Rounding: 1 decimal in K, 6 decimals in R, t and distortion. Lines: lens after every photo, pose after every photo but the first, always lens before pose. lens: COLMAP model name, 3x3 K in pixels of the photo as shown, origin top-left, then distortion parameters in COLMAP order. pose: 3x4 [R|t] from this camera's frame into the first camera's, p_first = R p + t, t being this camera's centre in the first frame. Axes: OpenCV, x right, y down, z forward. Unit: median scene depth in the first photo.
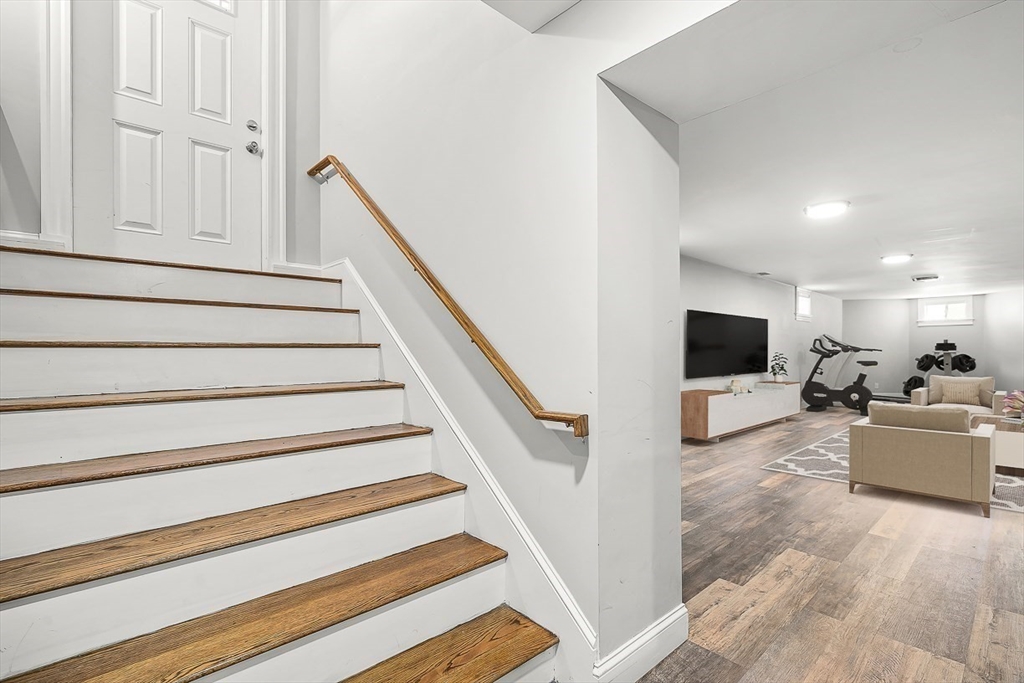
lens RADIAL K [[469.1, 0, 514.0], [0, 469.1, 343.4], [0, 0, 1]] dist [0.000696, 0.000039]
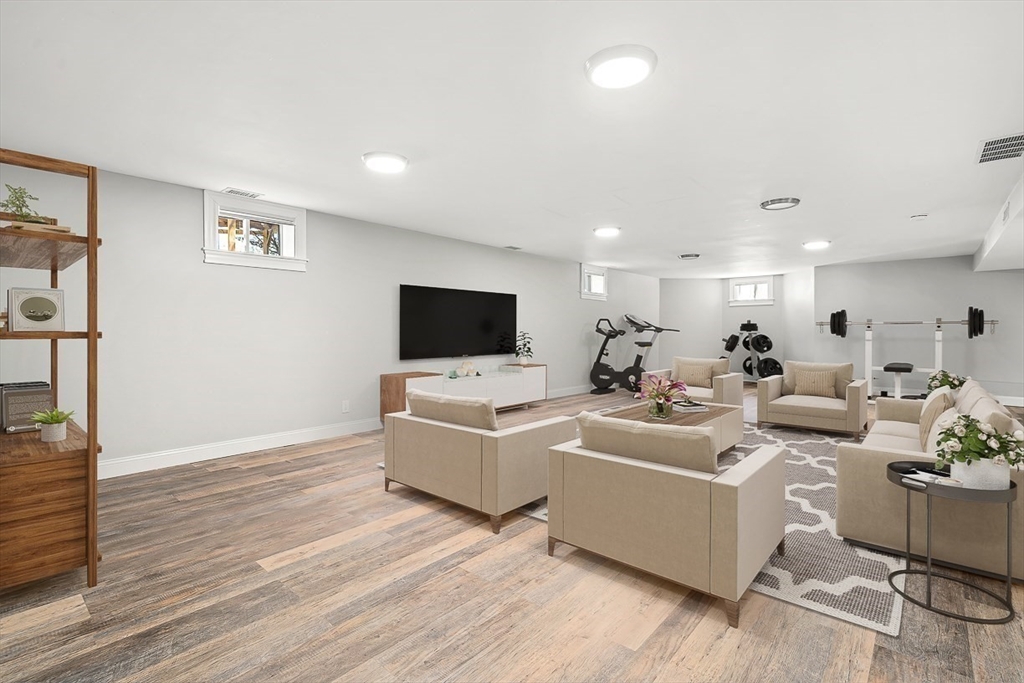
lens RADIAL K [[469.1, 0, 509.4], [0, 469.1, 339.7], [0, 0, 1]] dist [0.000696, 0.000039]
pose [[0.995654, -0.000578, 0.093132, 0.367157], [-0.002577, 0.999427, 0.033756, 0.001795], [-0.093098, -0.033849, 0.995081, 0.063601]]
